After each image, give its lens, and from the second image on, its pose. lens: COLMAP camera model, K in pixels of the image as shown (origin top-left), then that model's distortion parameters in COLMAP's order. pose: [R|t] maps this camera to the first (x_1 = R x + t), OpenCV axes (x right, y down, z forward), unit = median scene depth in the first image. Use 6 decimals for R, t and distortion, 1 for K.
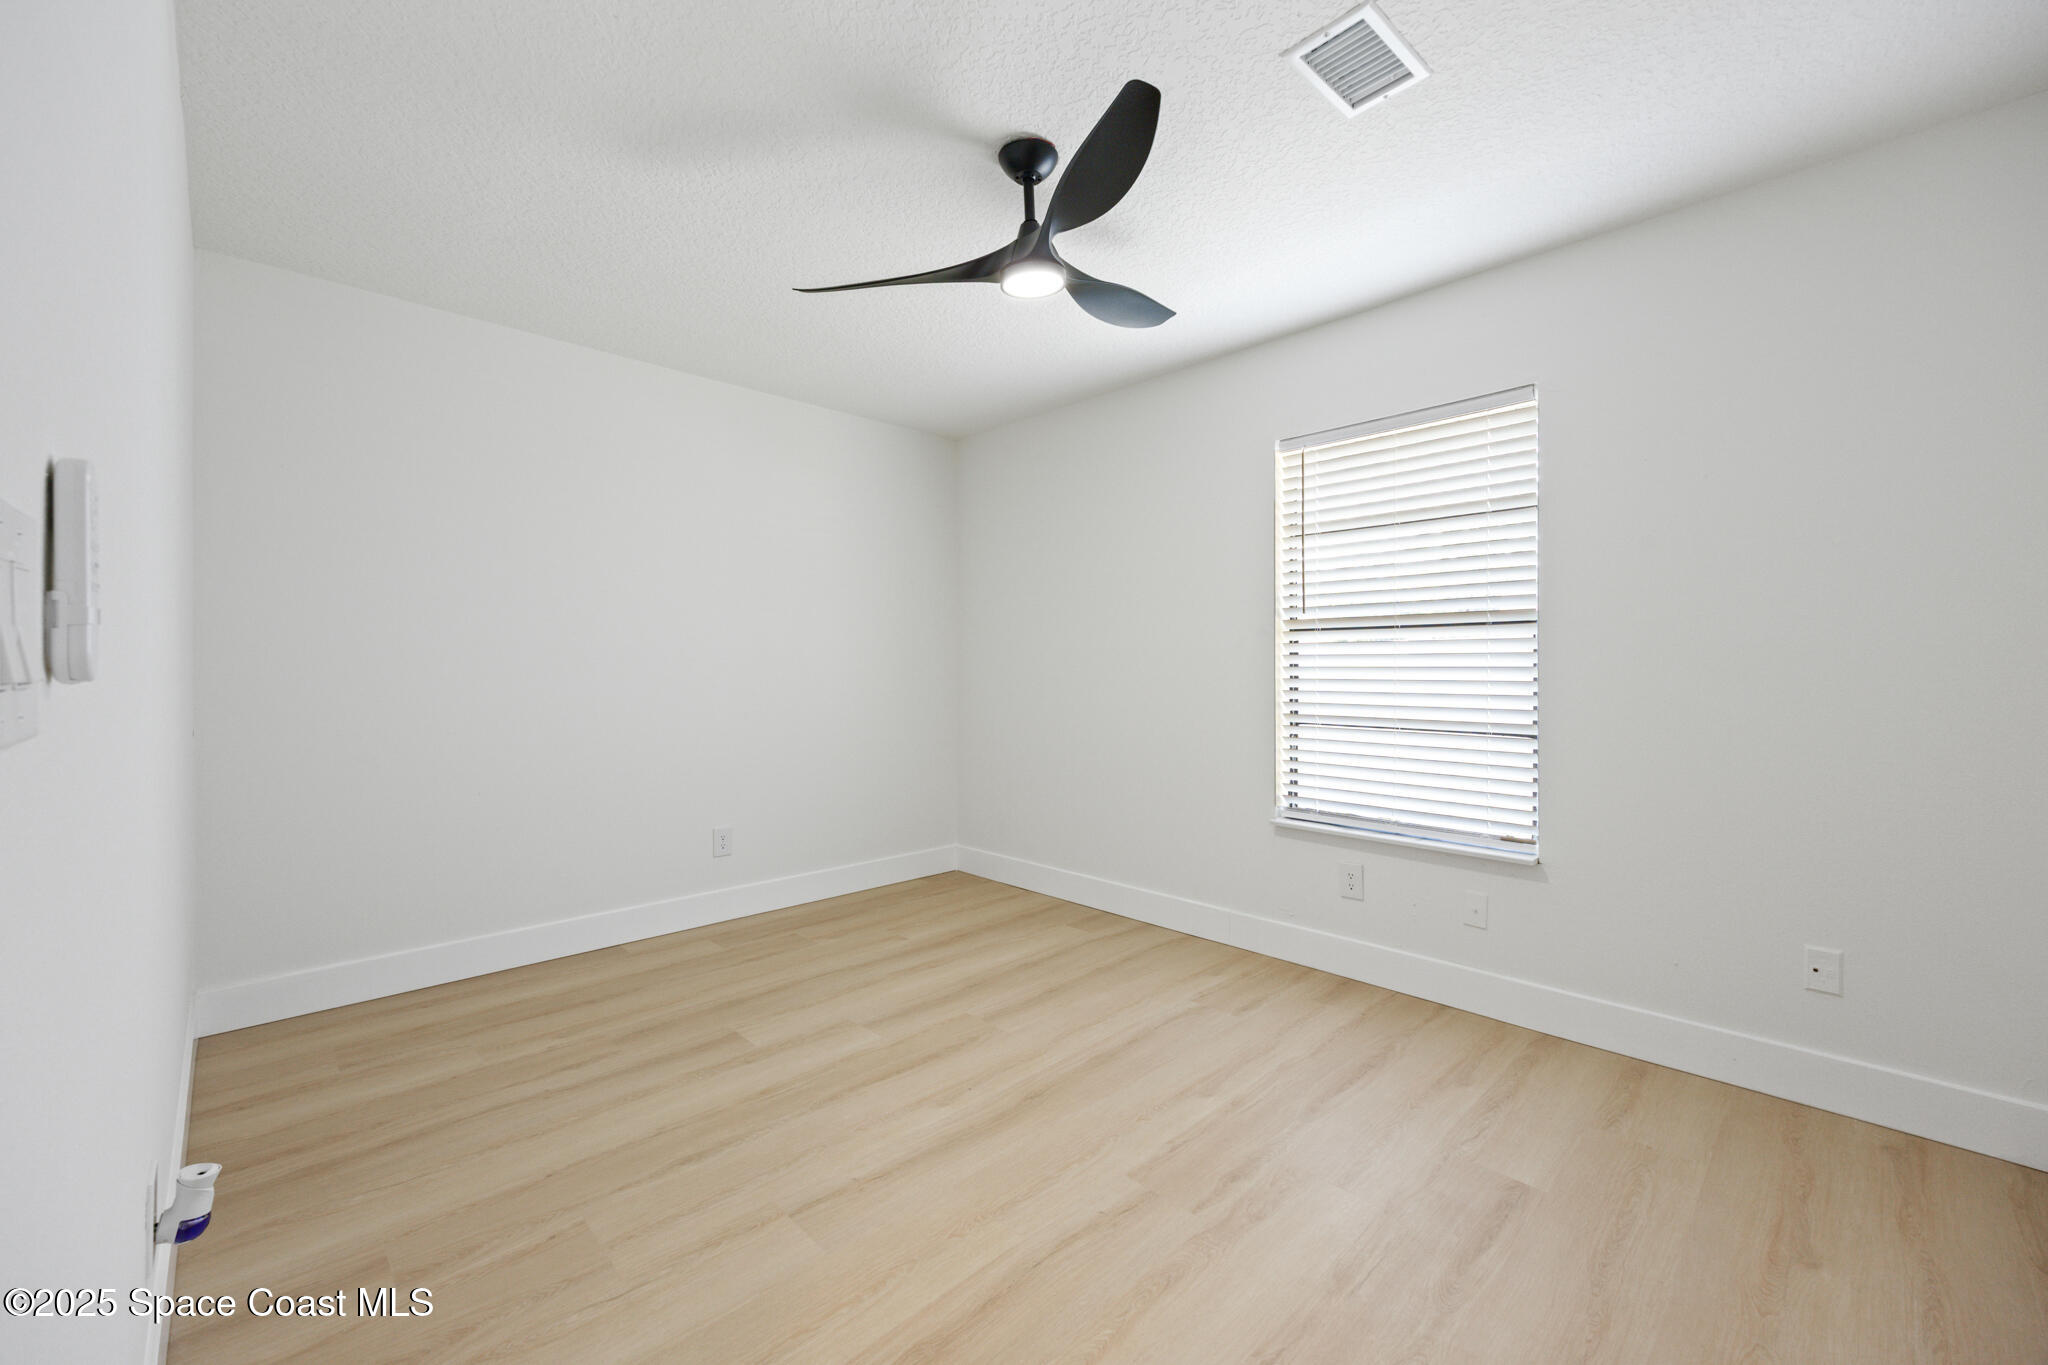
lens RADIAL K [[787.8, 0, 1024.0], [0, 787.8, 682.5], [0, 0, 1]] dist [-0.001027, -0.000133]
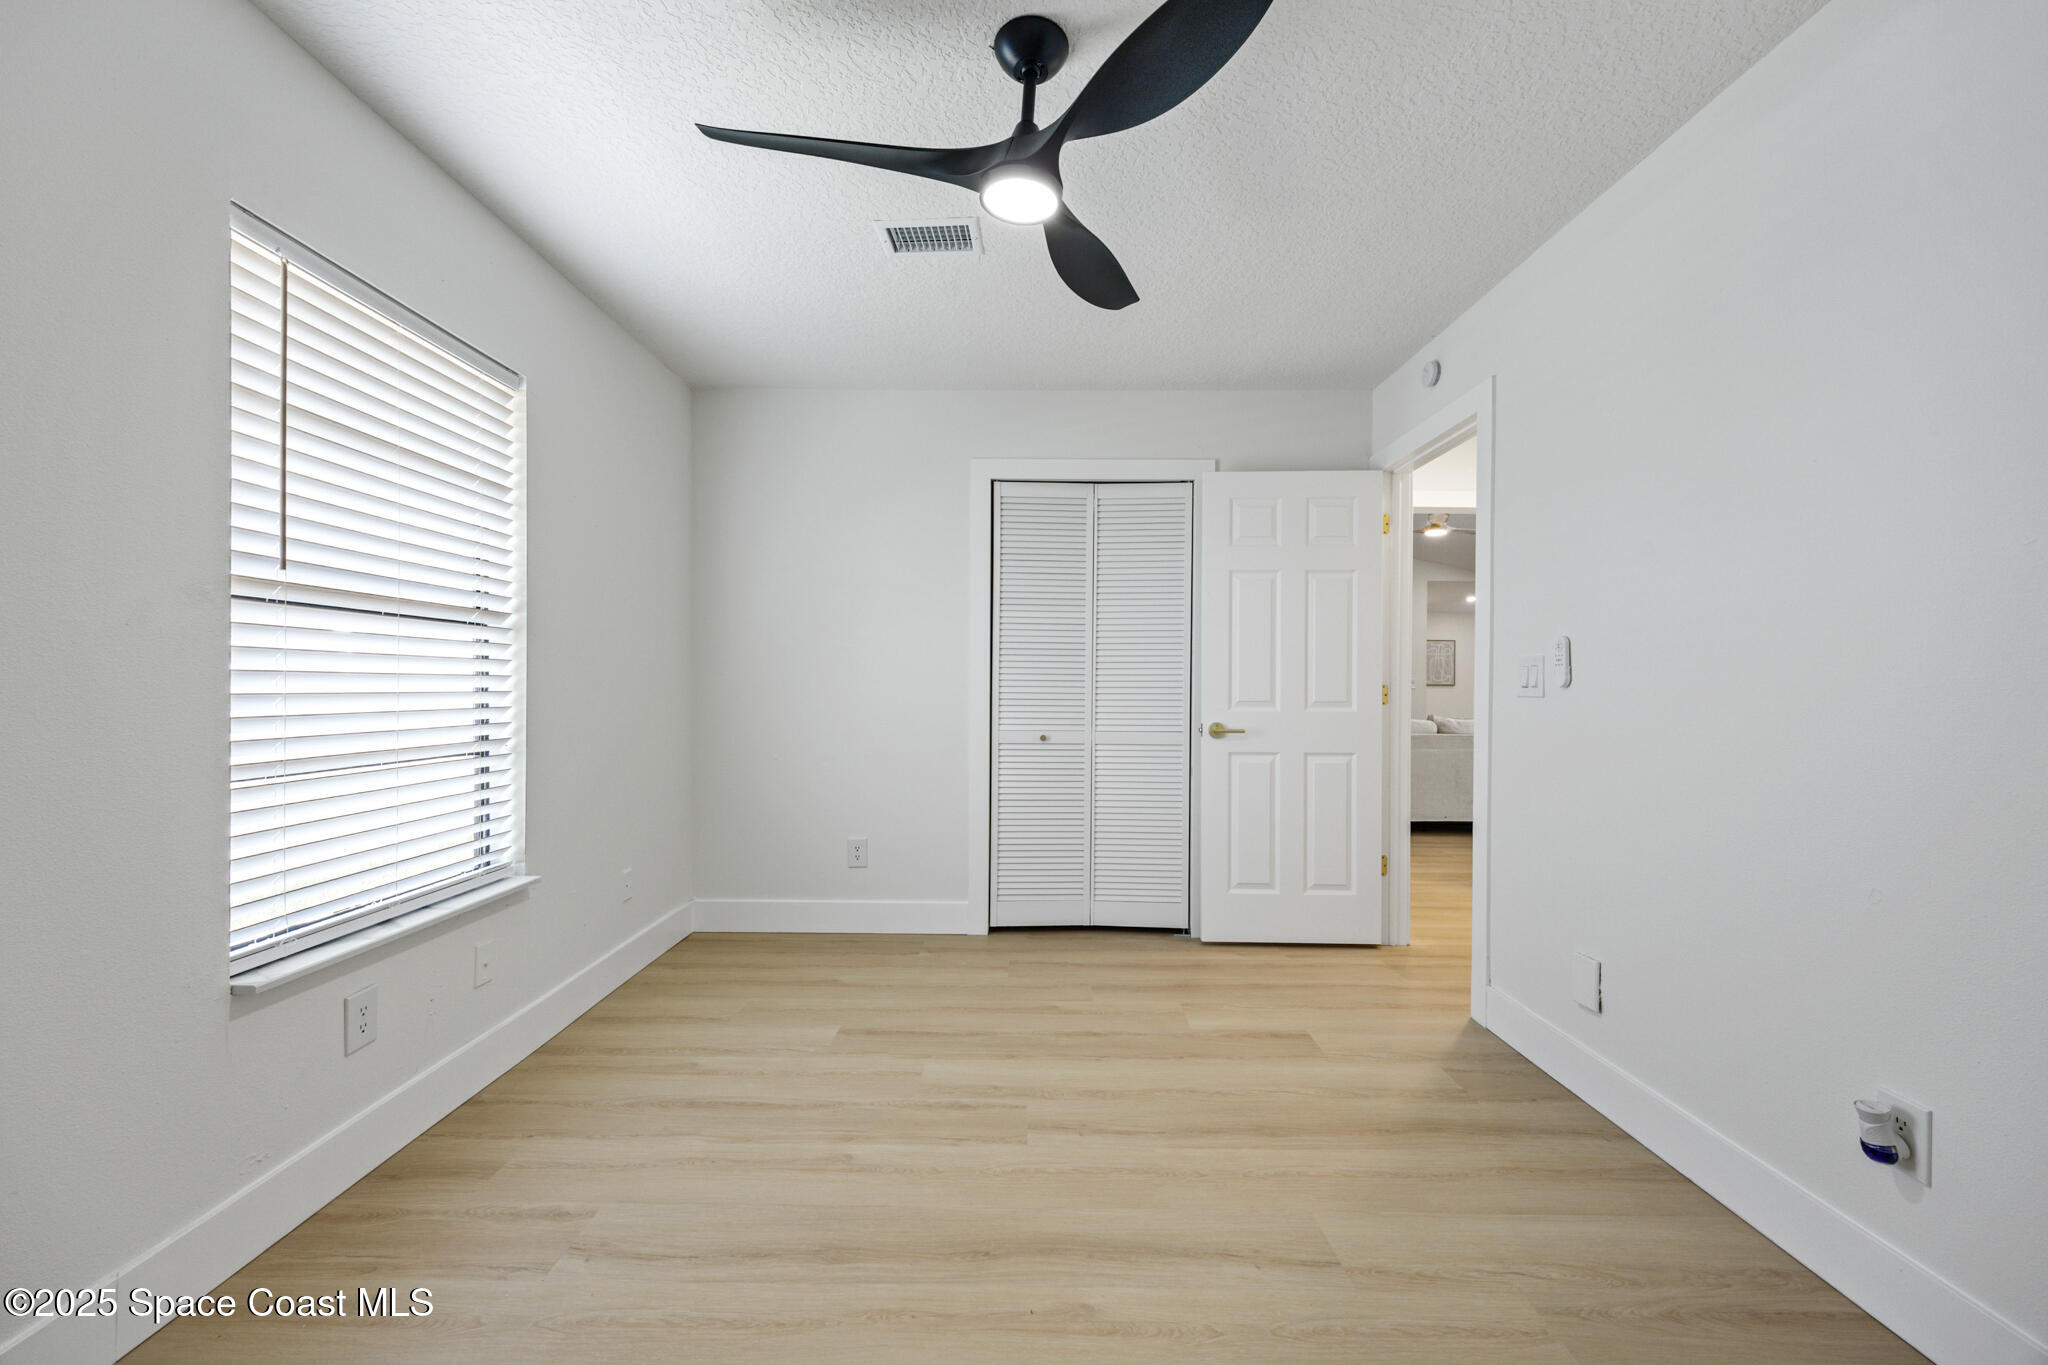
lens RADIAL K [[787.8, 0, 1024.0], [0, 787.8, 682.5], [0, 0, 1]] dist [-0.001027, -0.000133]
pose [[-0.698024, -0.006025, 0.716049, -0.549566], [0.007118, 0.999857, 0.015352, -0.024459], [-0.716039, 0.015813, -0.697881, 1.497072]]
